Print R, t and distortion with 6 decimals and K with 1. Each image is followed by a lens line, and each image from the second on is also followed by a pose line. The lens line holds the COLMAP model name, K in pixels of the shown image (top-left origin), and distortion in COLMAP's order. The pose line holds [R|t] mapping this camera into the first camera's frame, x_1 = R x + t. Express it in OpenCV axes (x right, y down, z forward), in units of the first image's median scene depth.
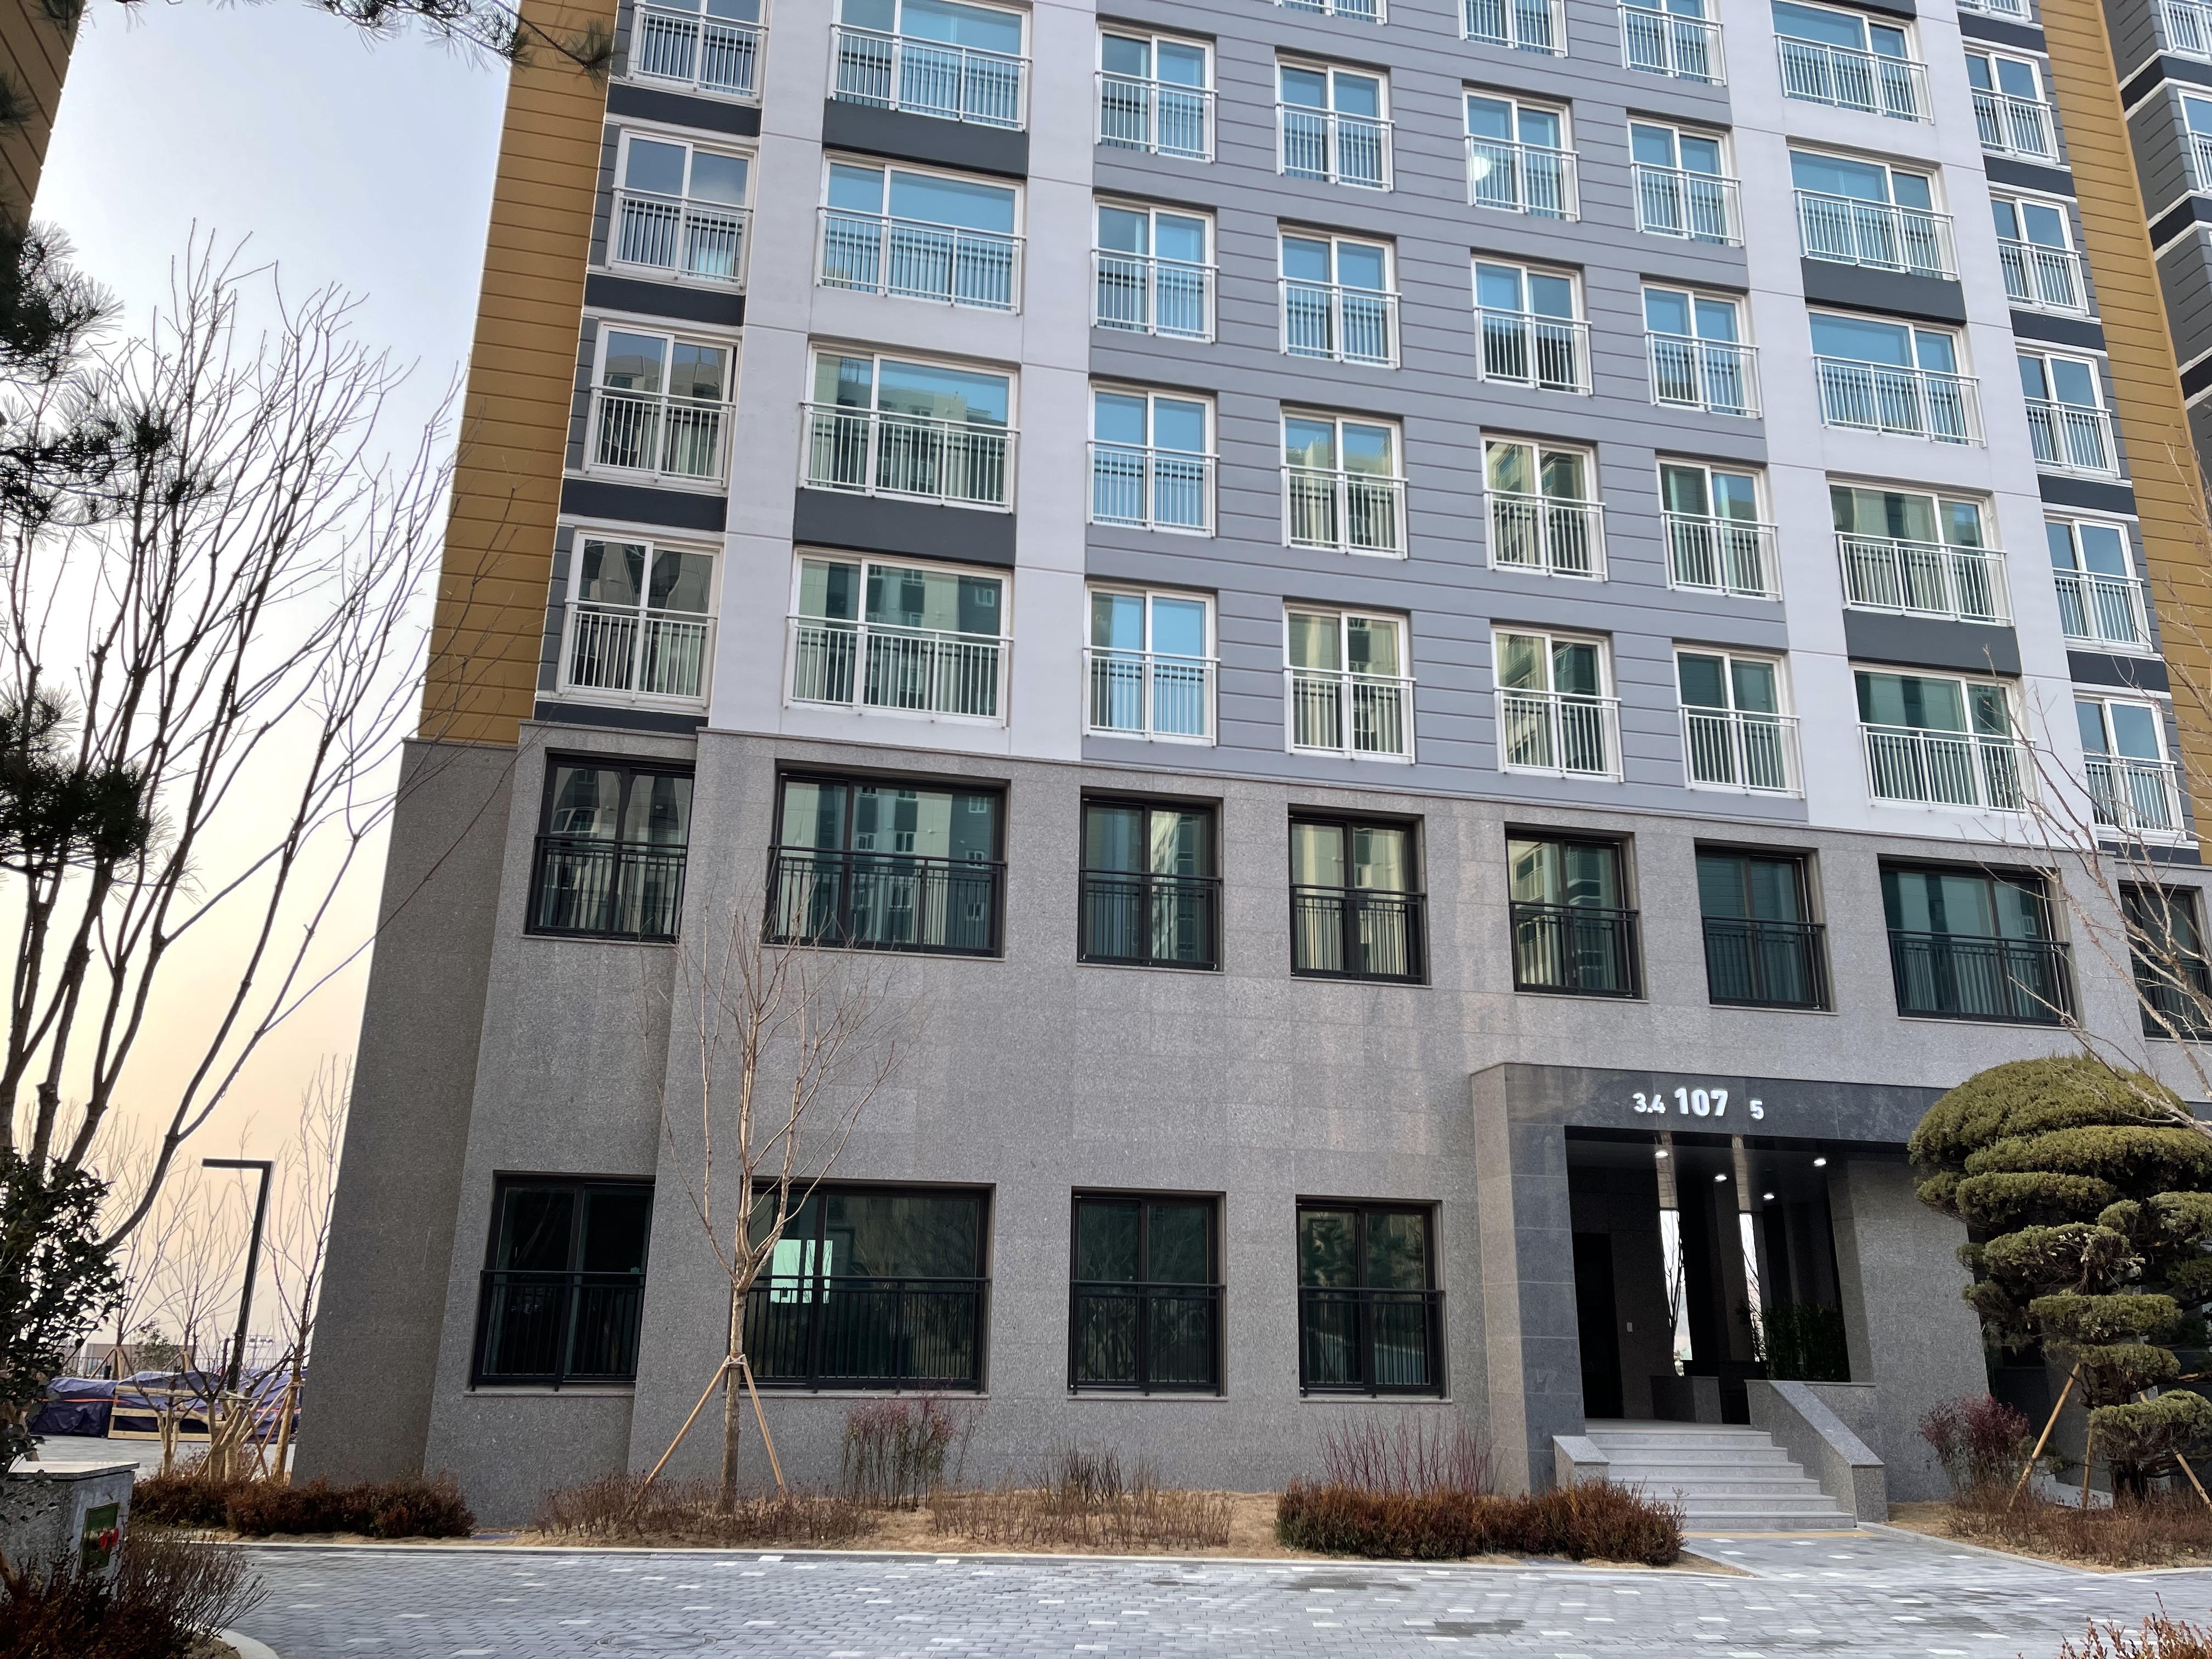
lens RADIAL K [[1660.9, 0, 1099.7], [0, 1660.9, 832.4], [0, 0, 1]] dist [0.045923, -0.048246]
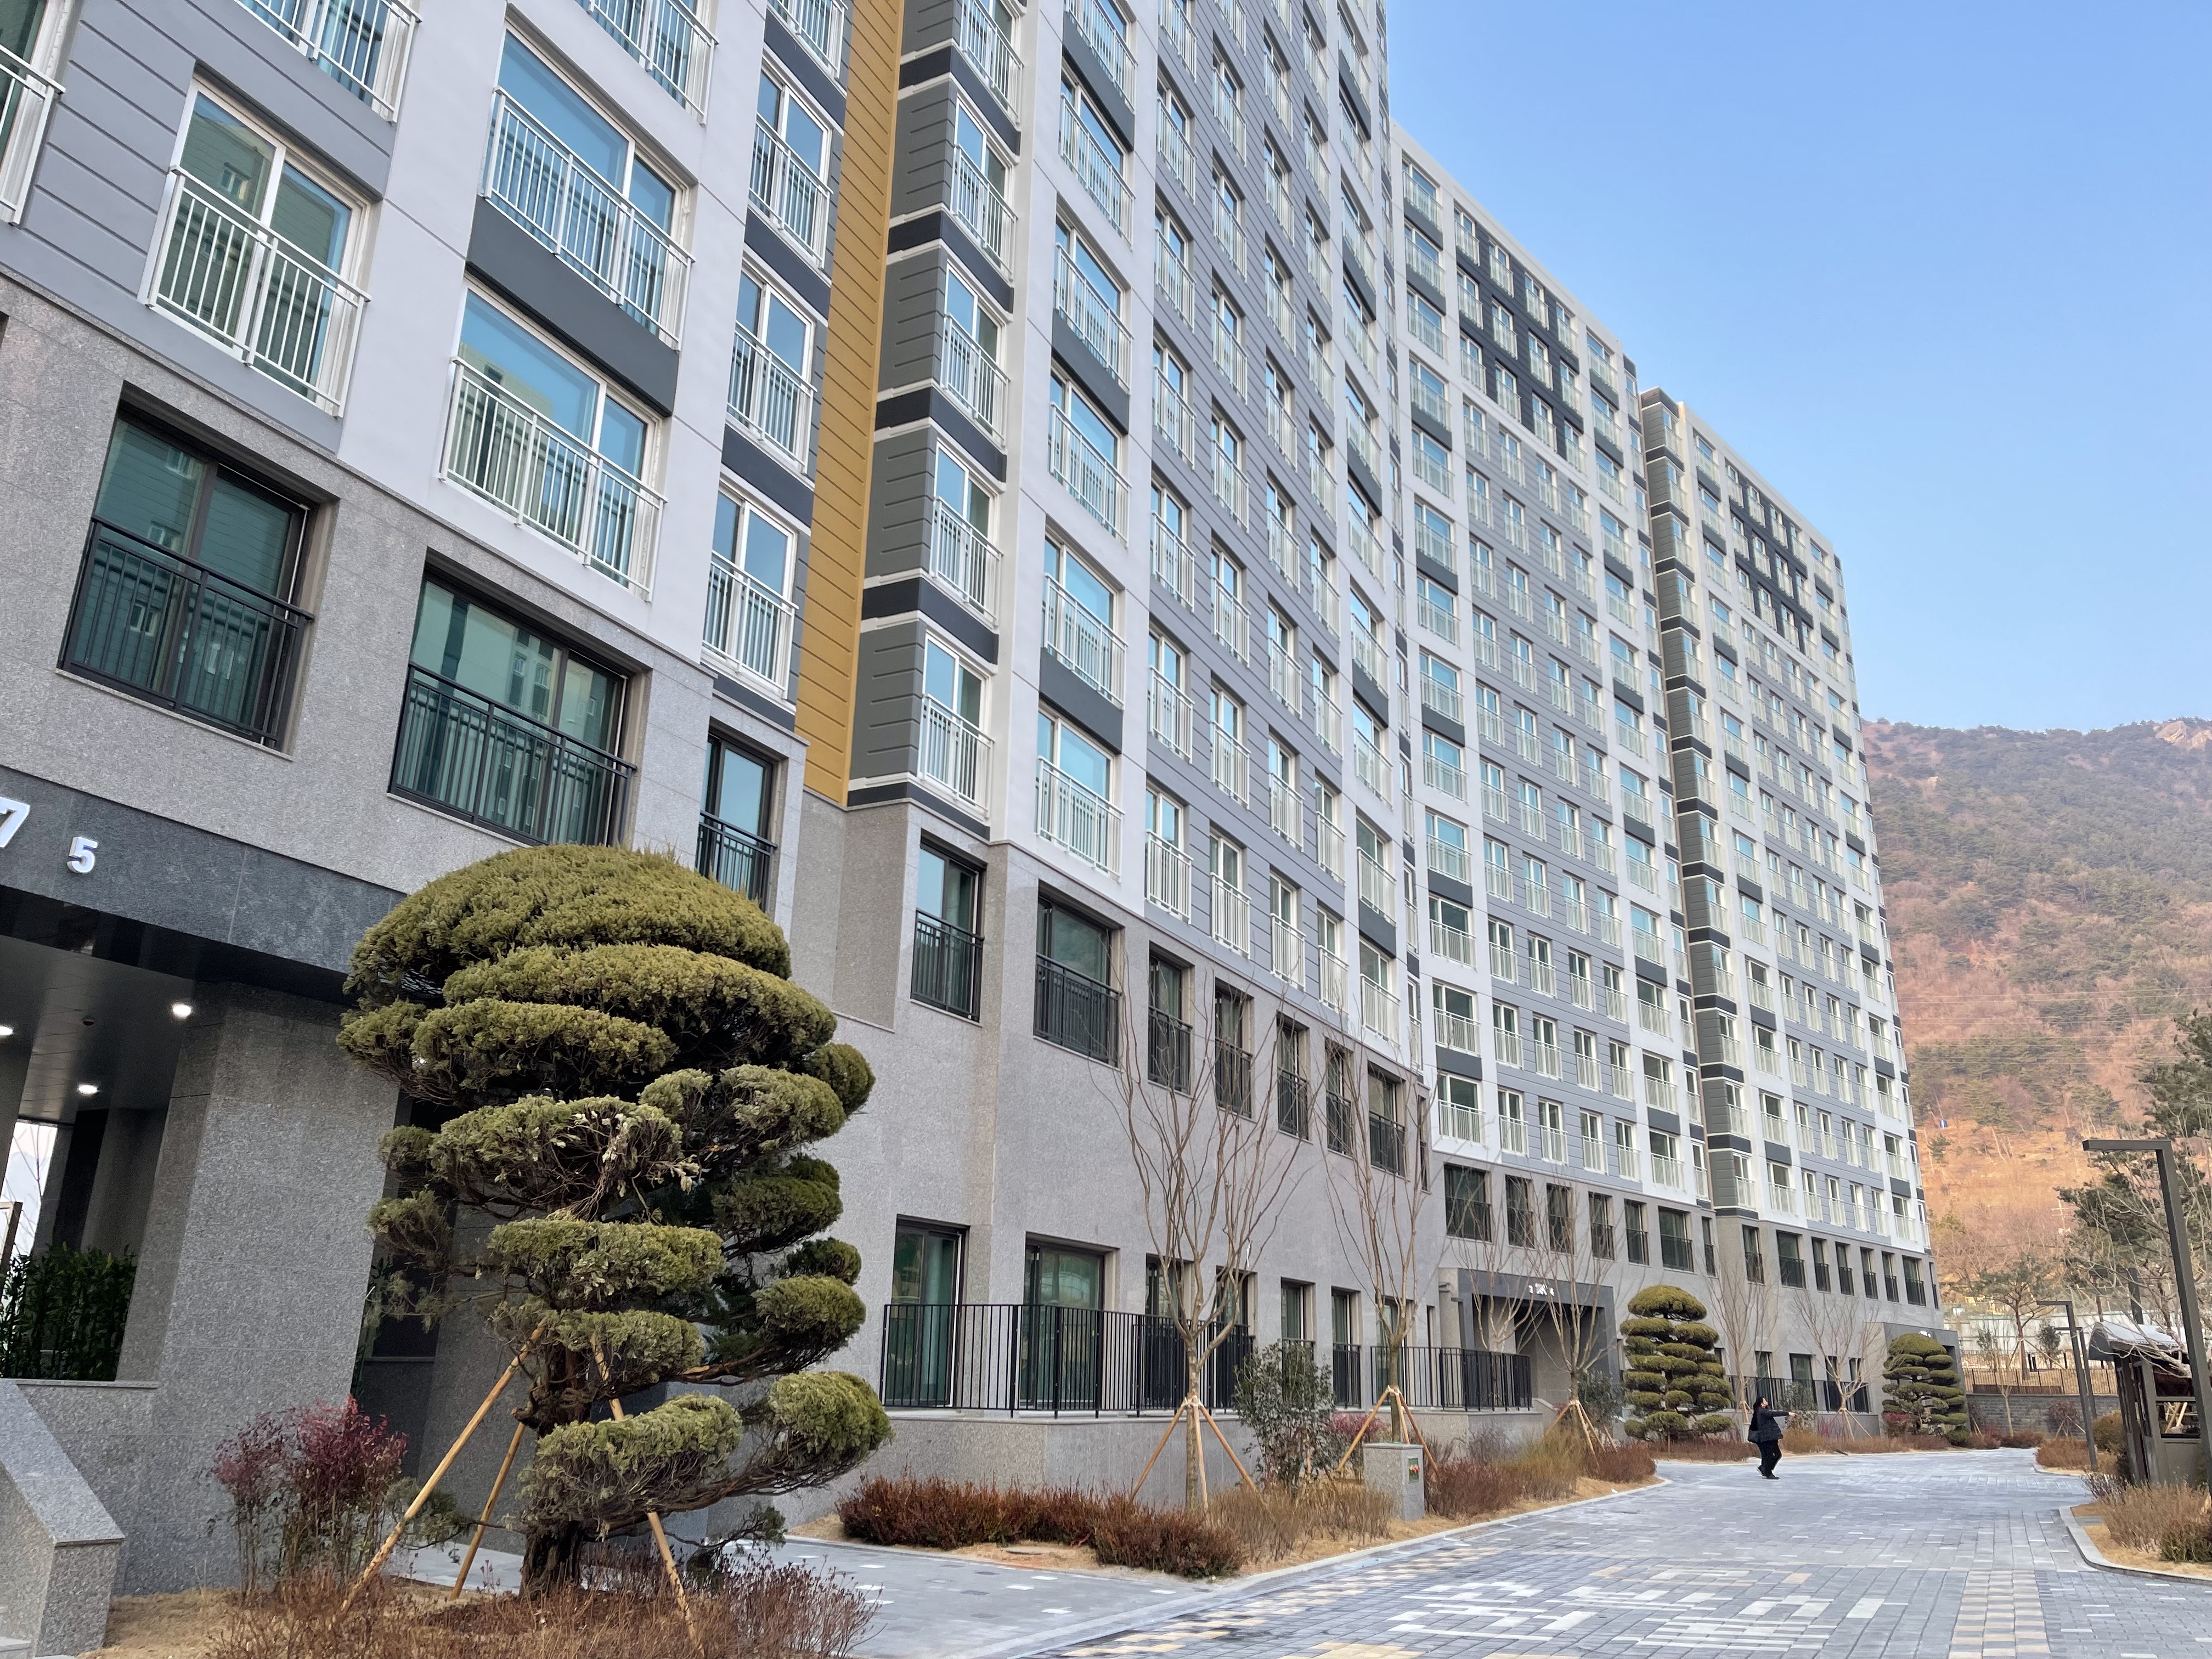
lens RADIAL K [[1660.9, 0, 1089.4], [0, 1660.9, 845.7], [0, 0, 1]] dist [0.045923, -0.048246]
pose [[0.633758, 0.240428, 0.735218, 0.234677], [-0.244996, 0.963927, -0.104033, 0.158458], [-0.733708, -0.114194, 0.669800, 0.480304]]
